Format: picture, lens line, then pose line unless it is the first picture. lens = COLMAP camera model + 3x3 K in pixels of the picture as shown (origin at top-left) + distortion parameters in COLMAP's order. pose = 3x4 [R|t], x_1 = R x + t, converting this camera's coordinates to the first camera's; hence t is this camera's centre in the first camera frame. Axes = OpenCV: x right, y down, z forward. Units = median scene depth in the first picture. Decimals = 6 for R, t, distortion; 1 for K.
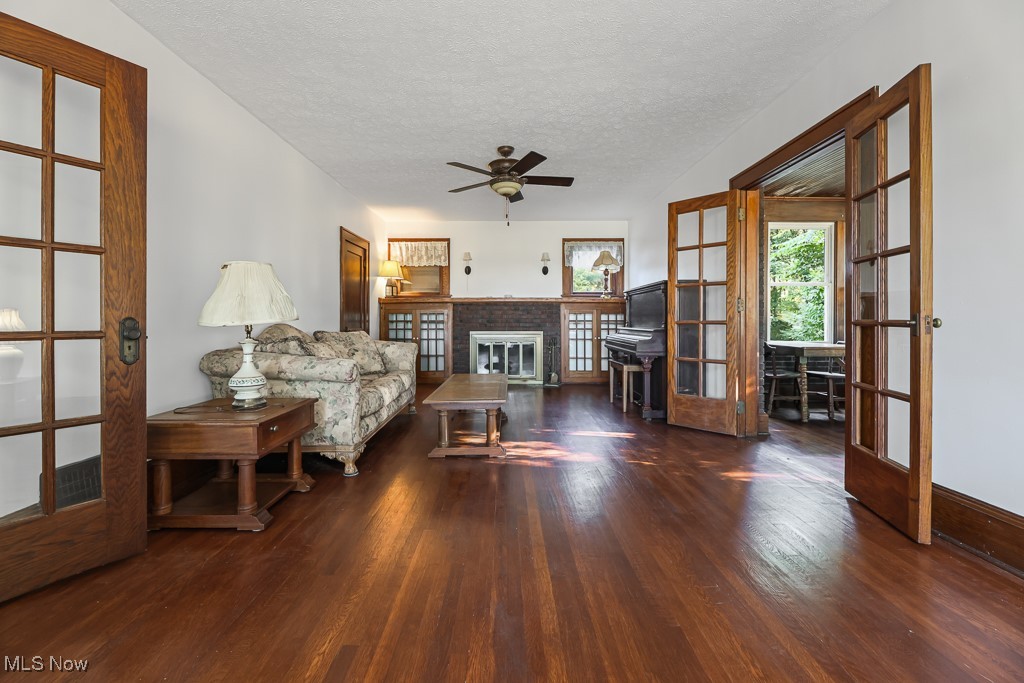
lens RADIAL K [[410.2, 0, 494.4], [0, 410.2, 324.4], [0, 0, 1]] dist [-0.008362, 0.000103]
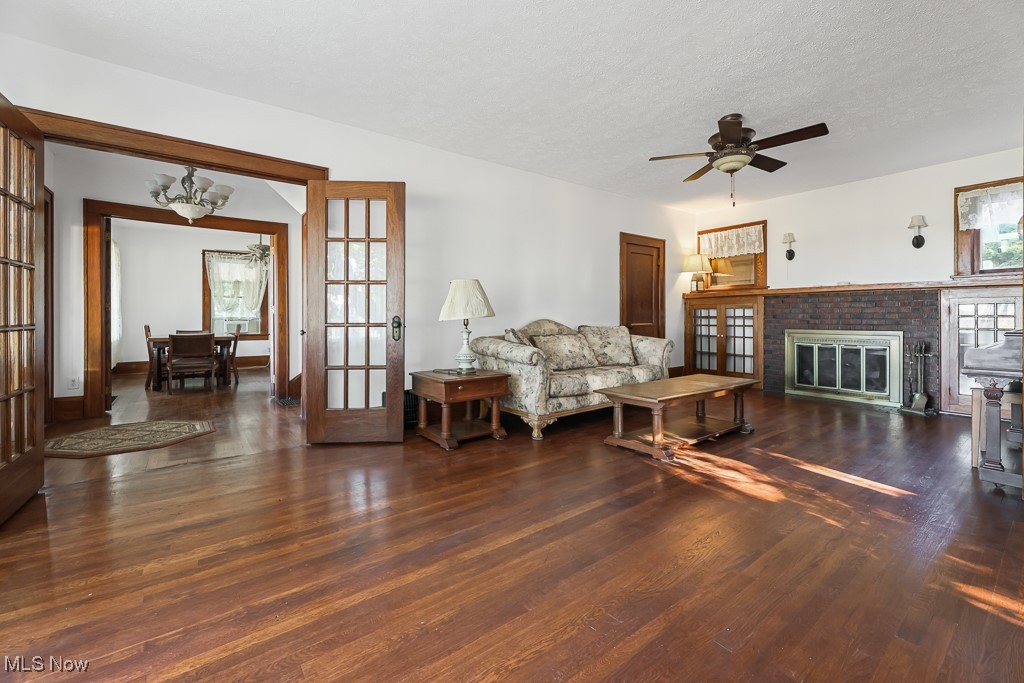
lens RADIAL K [[410.2, 0, 513.7], [0, 410.2, 317.3], [0, 0, 1]] dist [-0.008362, 0.000103]
pose [[0.619048, -0.001436, -0.785352, 0.252335], [-0.003639, 0.999982, -0.004697, -0.001008], [0.785345, 0.005766, 0.619032, 0.064701]]
